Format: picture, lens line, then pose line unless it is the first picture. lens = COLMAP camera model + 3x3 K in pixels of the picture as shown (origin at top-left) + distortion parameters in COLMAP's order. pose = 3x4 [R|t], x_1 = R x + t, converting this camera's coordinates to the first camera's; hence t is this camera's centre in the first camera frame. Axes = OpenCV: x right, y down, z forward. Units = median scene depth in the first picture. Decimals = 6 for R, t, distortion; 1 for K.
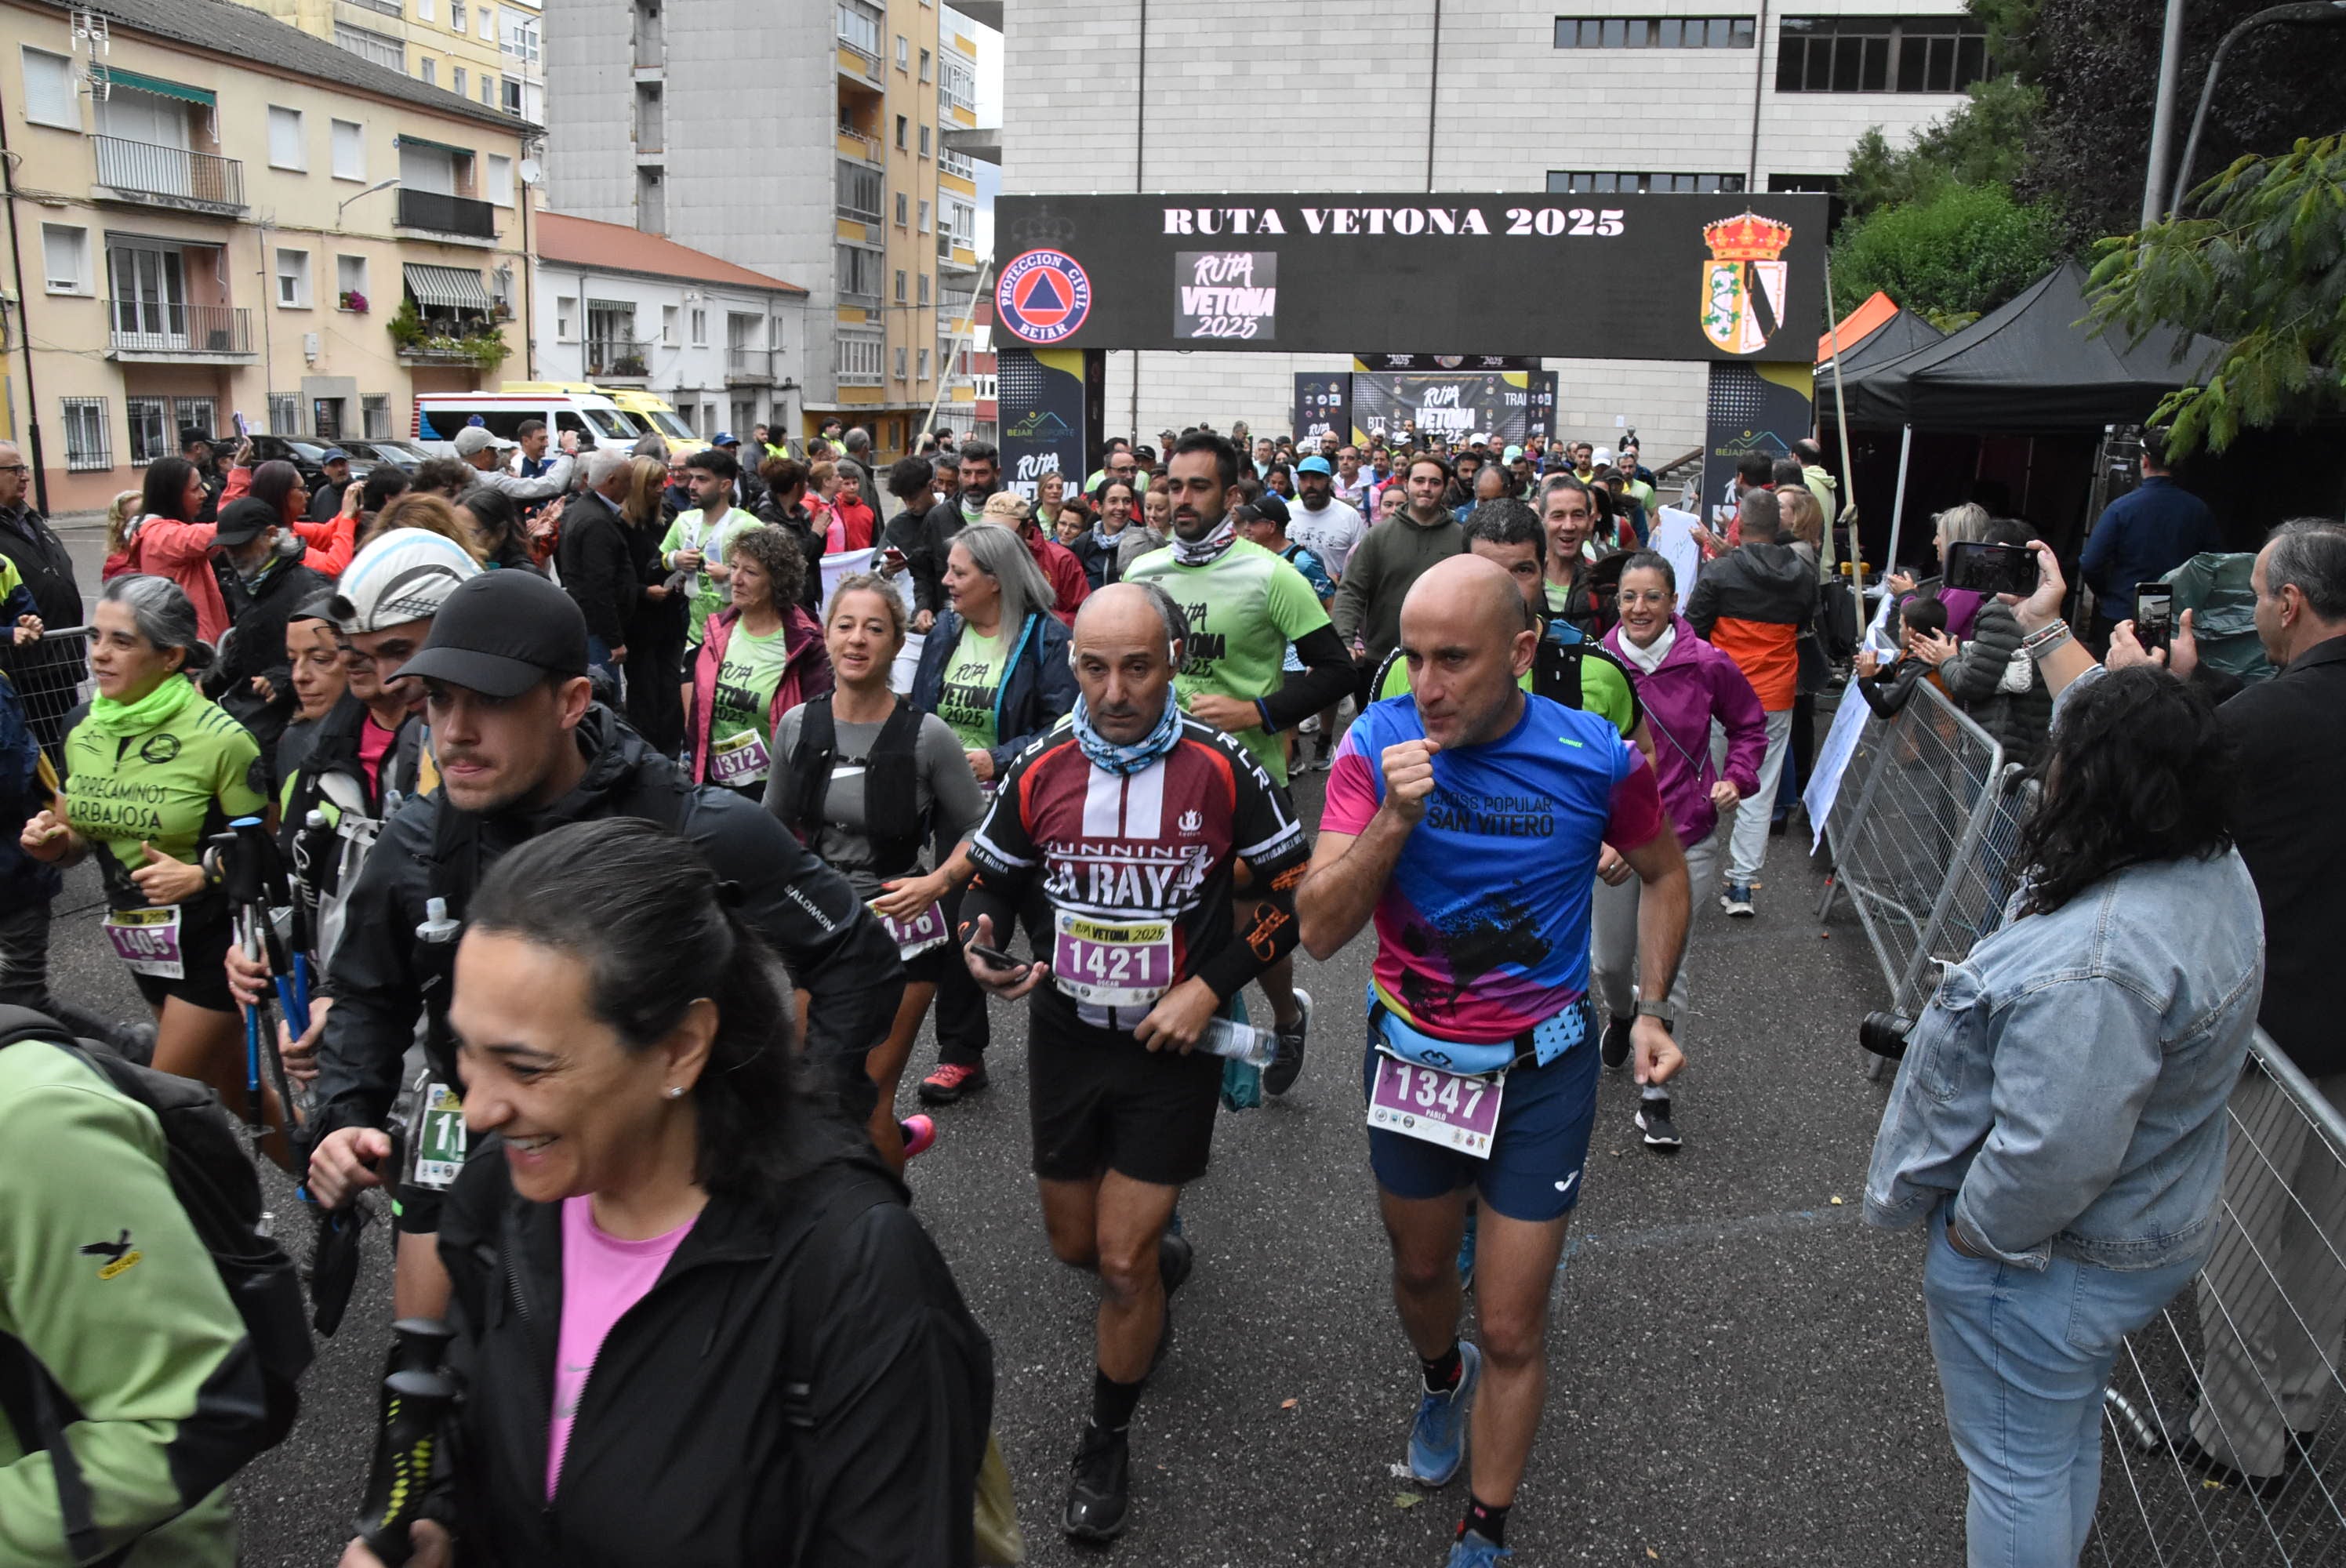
lens RADIAL K [[1855.7, 0, 1133.7], [0, 1855.7, 880.7], [0, 0, 1]] dist [-0.171232, 0.133092]
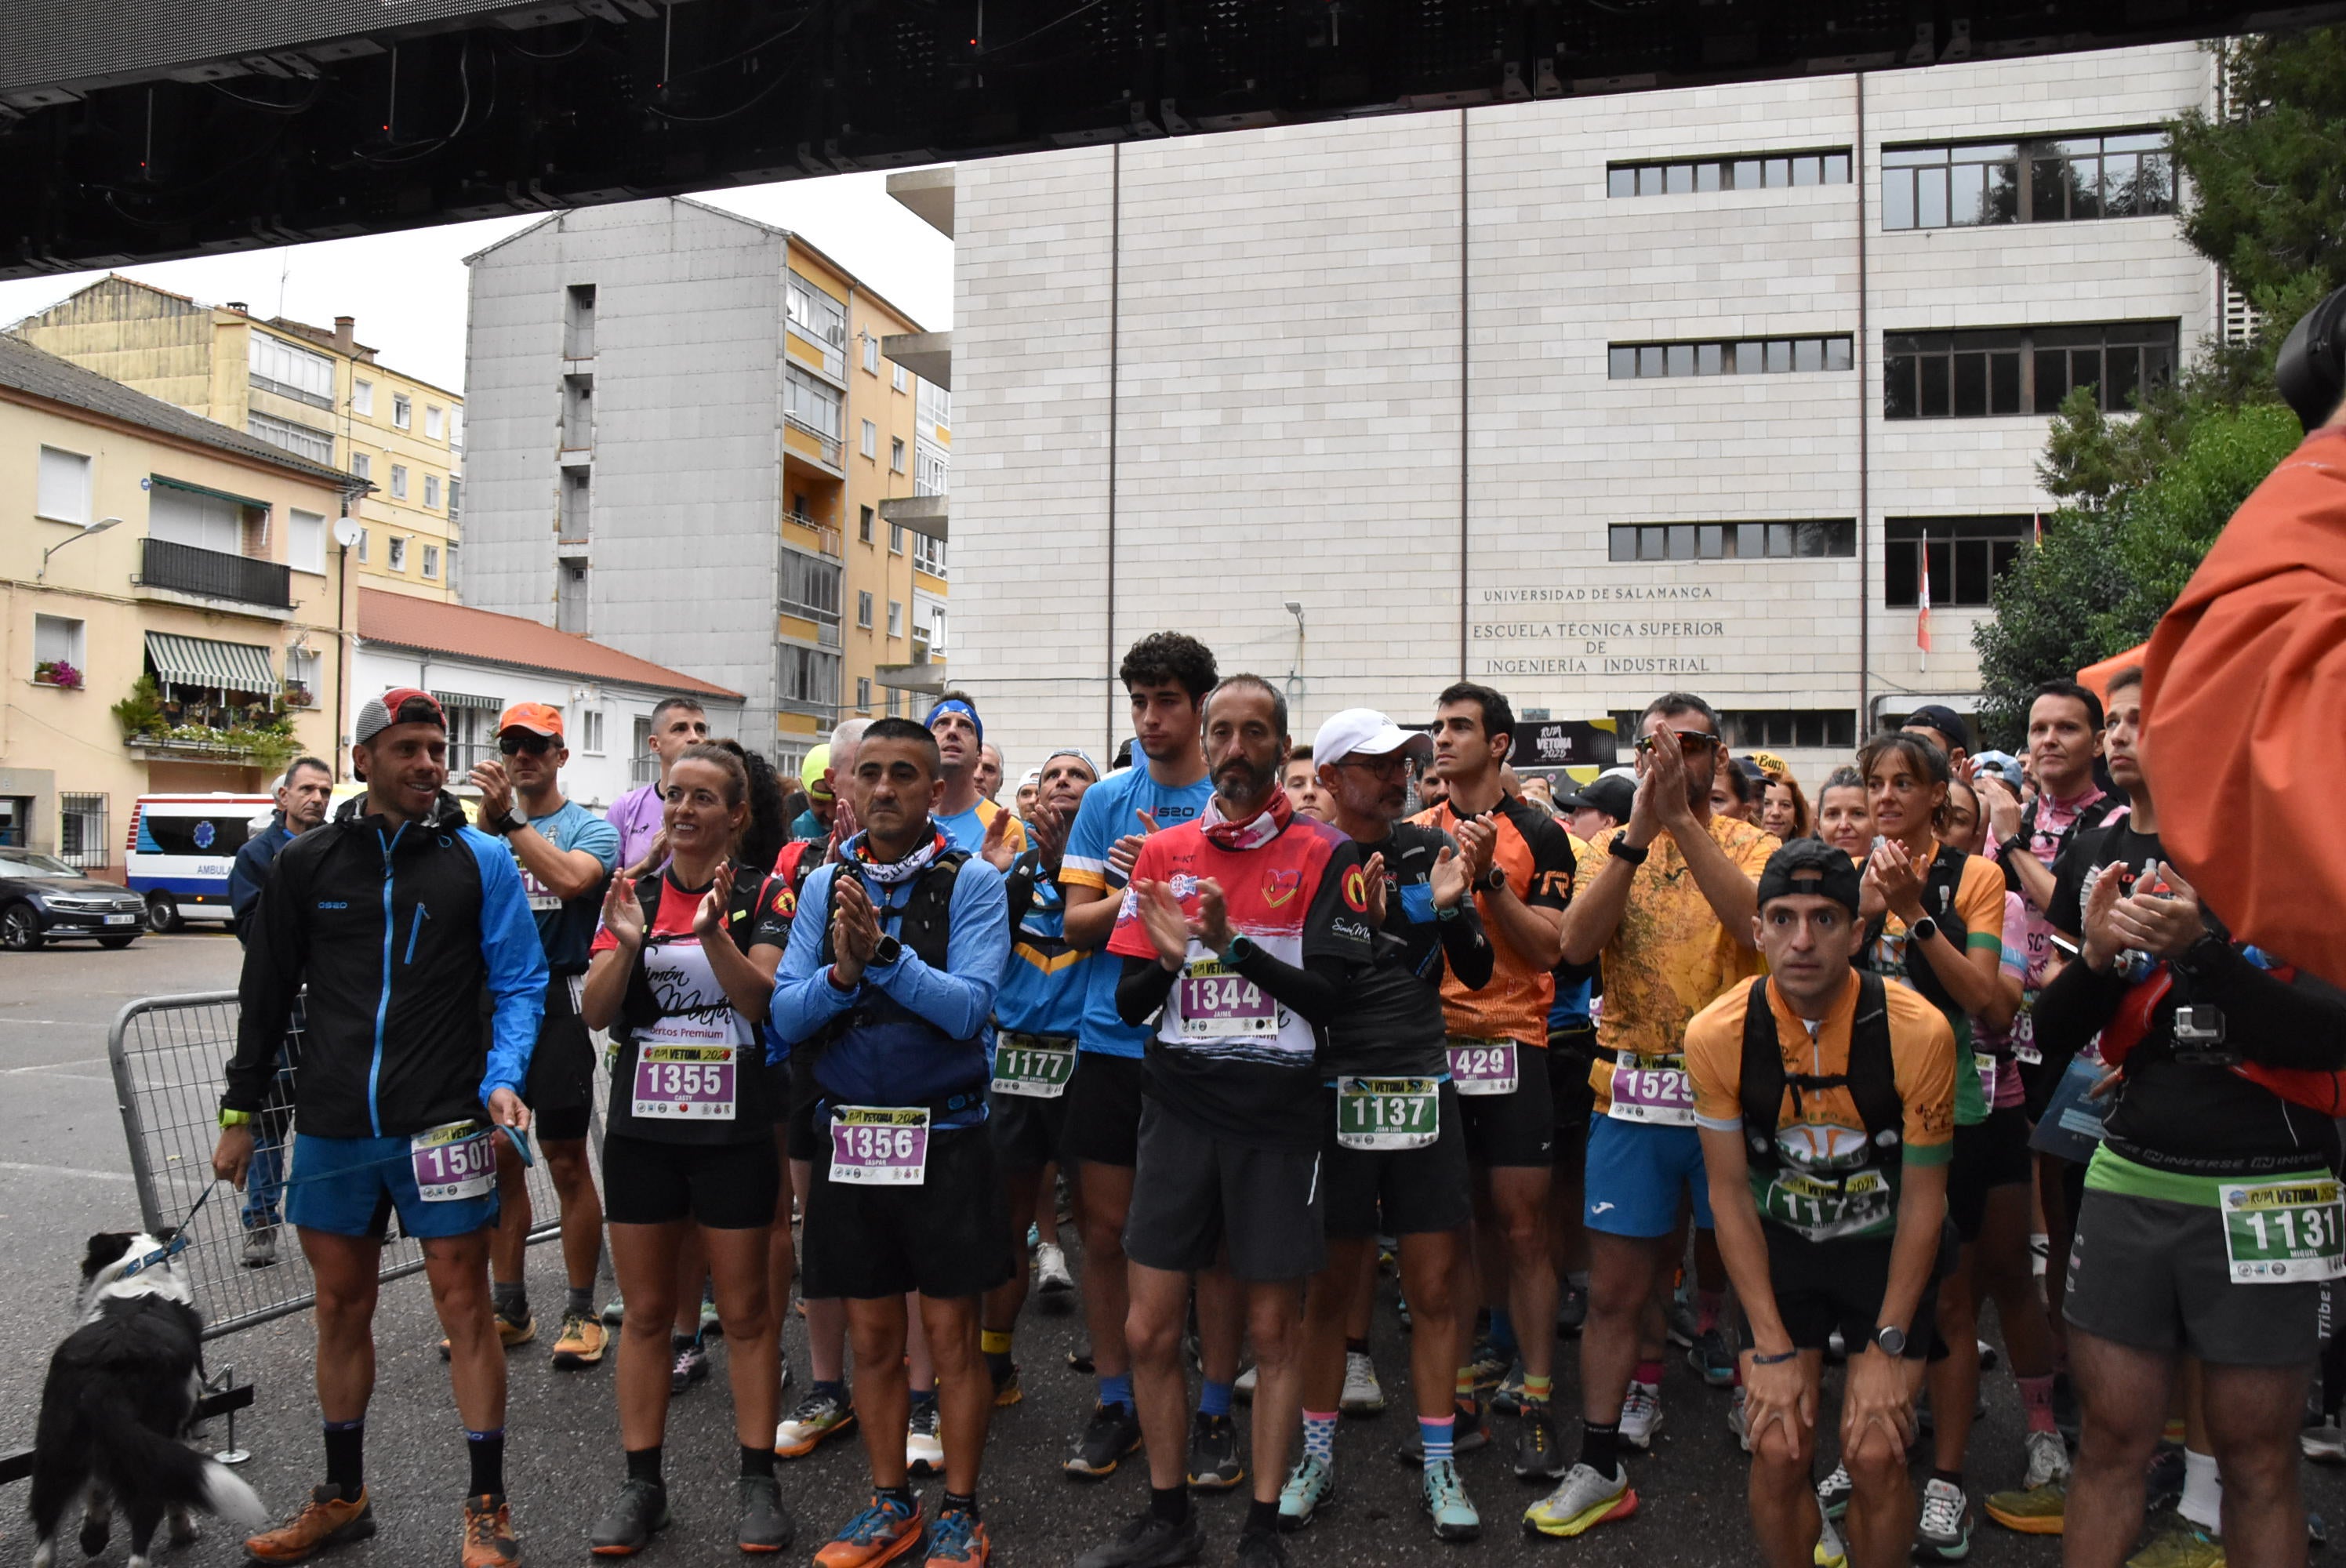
lens RADIAL K [[1877.2, 0, 1140.6], [0, 1877.2, 845.6], [0, 0, 1]] dist [-0.162230, 0.136510]
pose [[0.999623, -0.009915, -0.025595, 0.045645], [0.003166, 0.967900, -0.251315, -0.053320], [0.027265, 0.251140, 0.967567, 0.263377]]
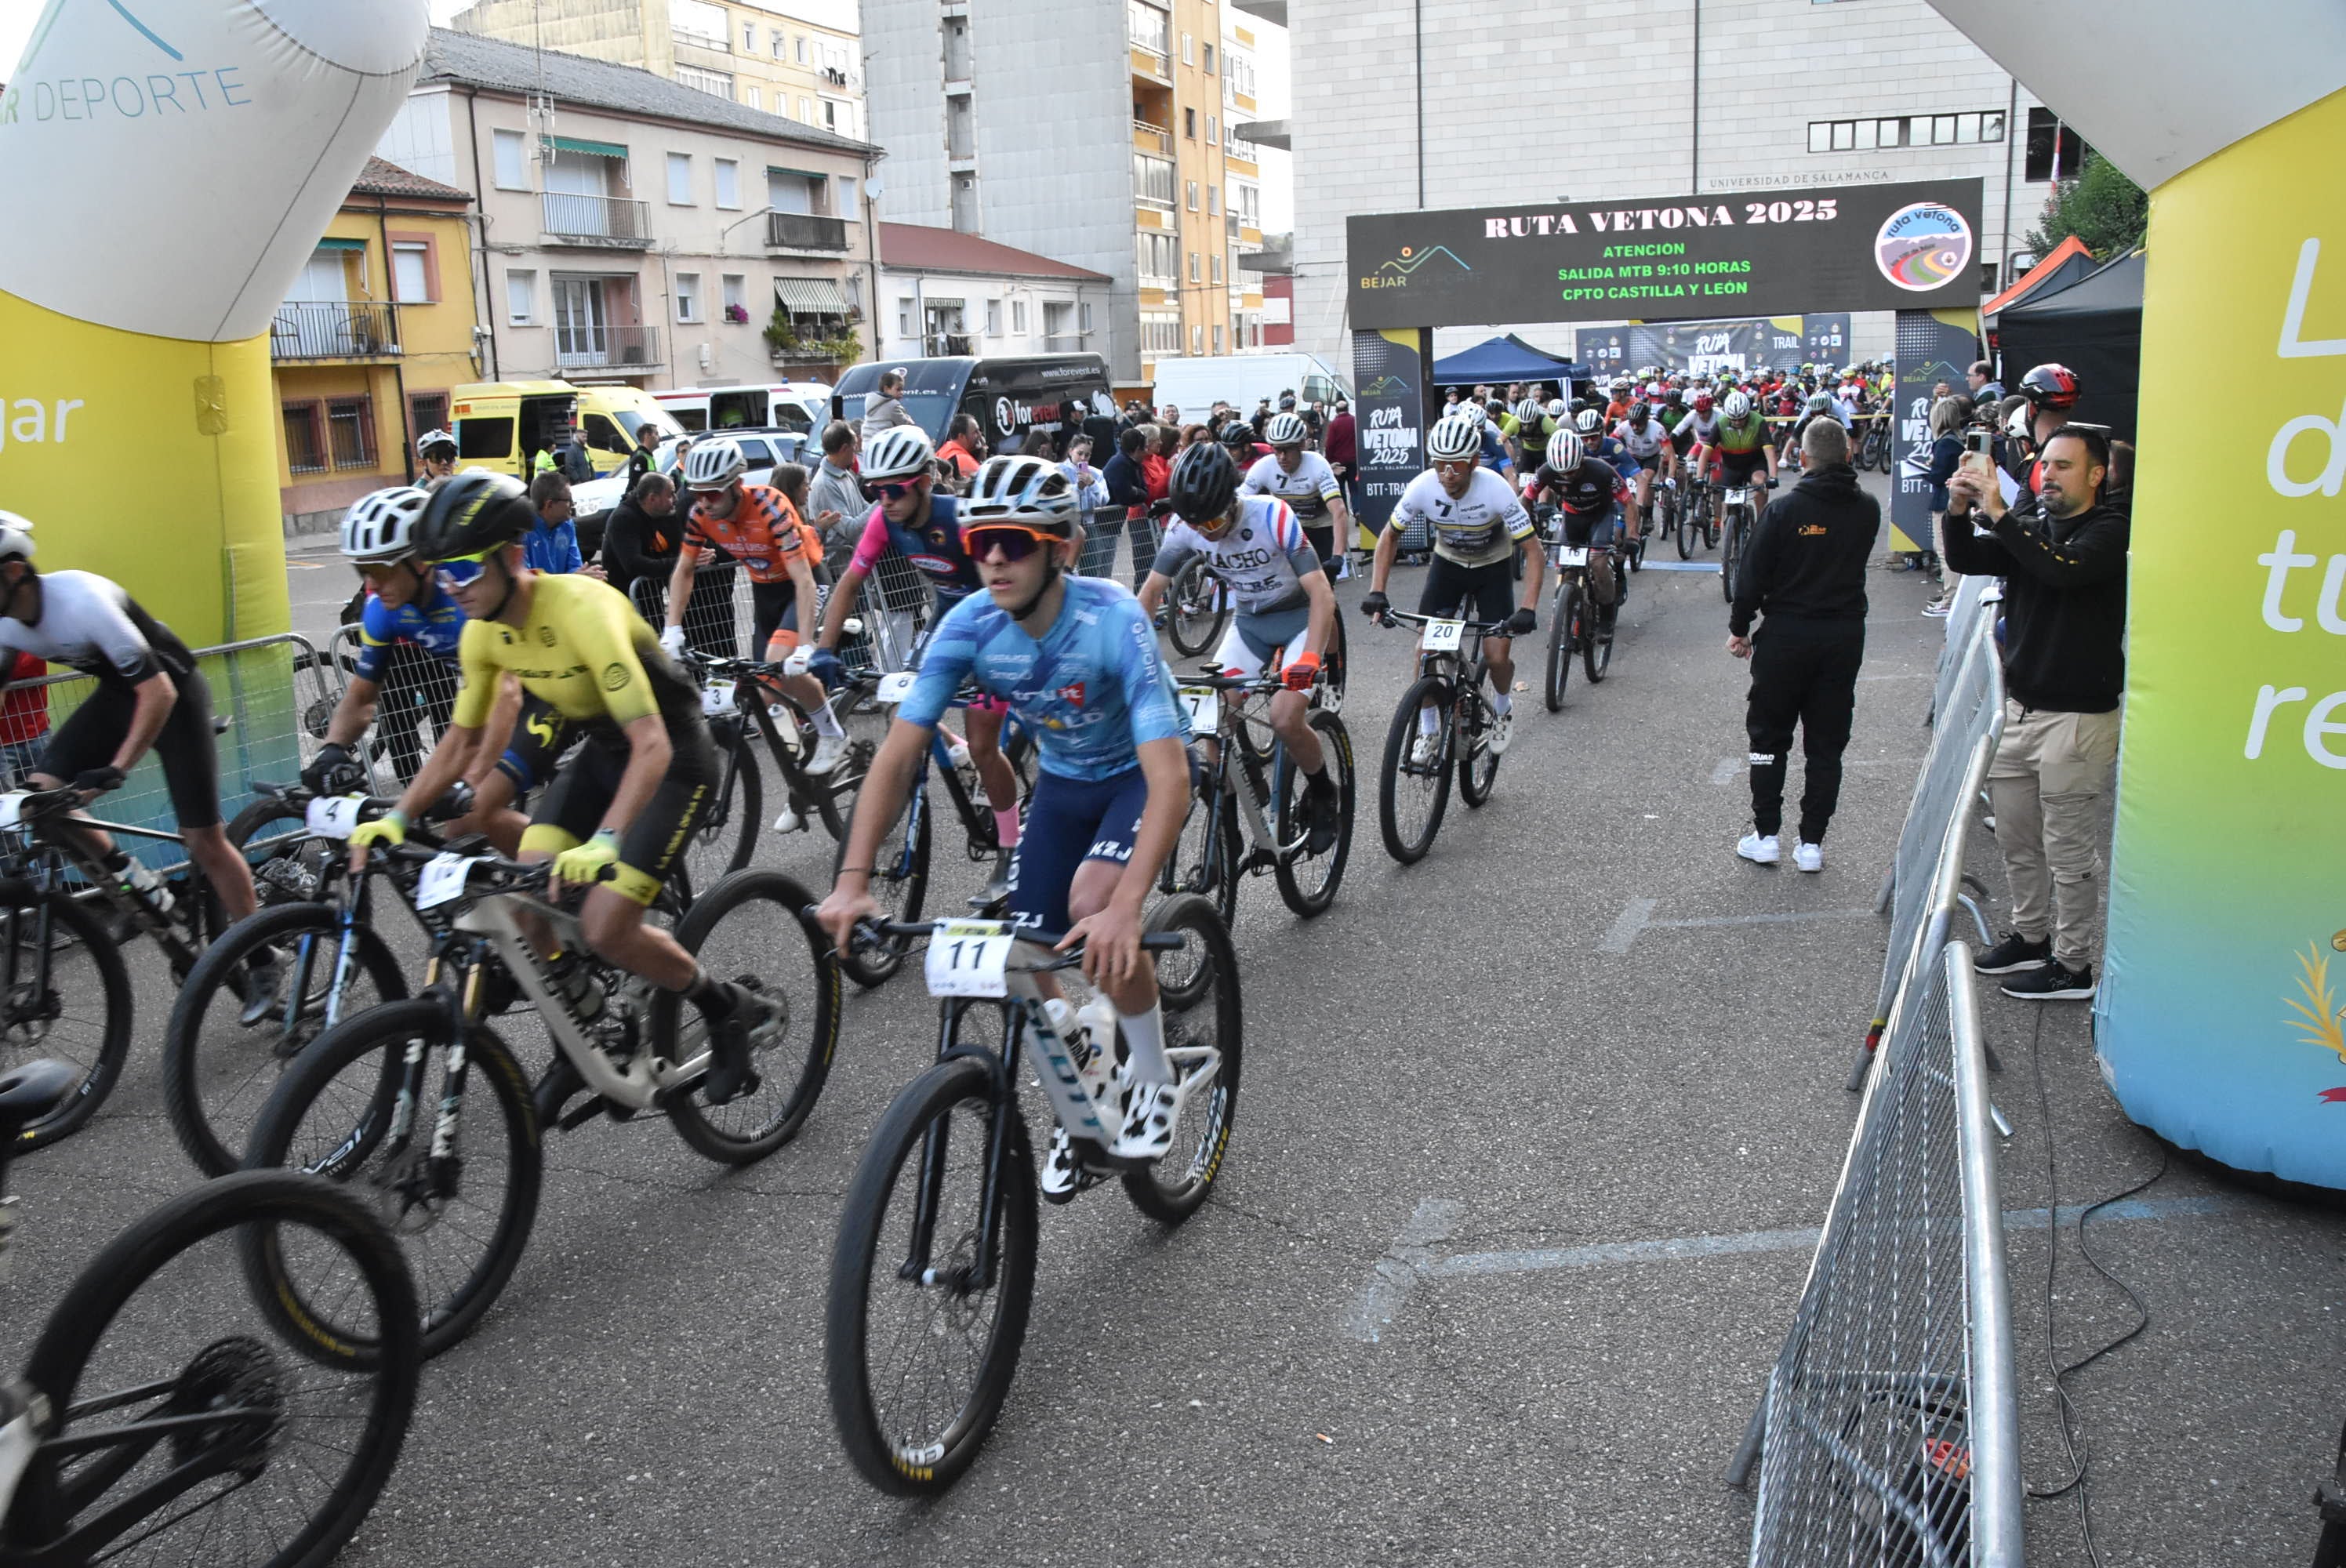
lens RADIAL K [[1850.1, 0, 1122.3], [0, 1850.1, 880.3], [0, 0, 1]] dist [-0.168535, 0.123187]
pose [[0.986729, -0.022216, -0.160847, -0.011382], [0.024842, 0.999589, 0.014329, 0.028138], [0.160462, -0.018135, 0.986875, -0.111622]]
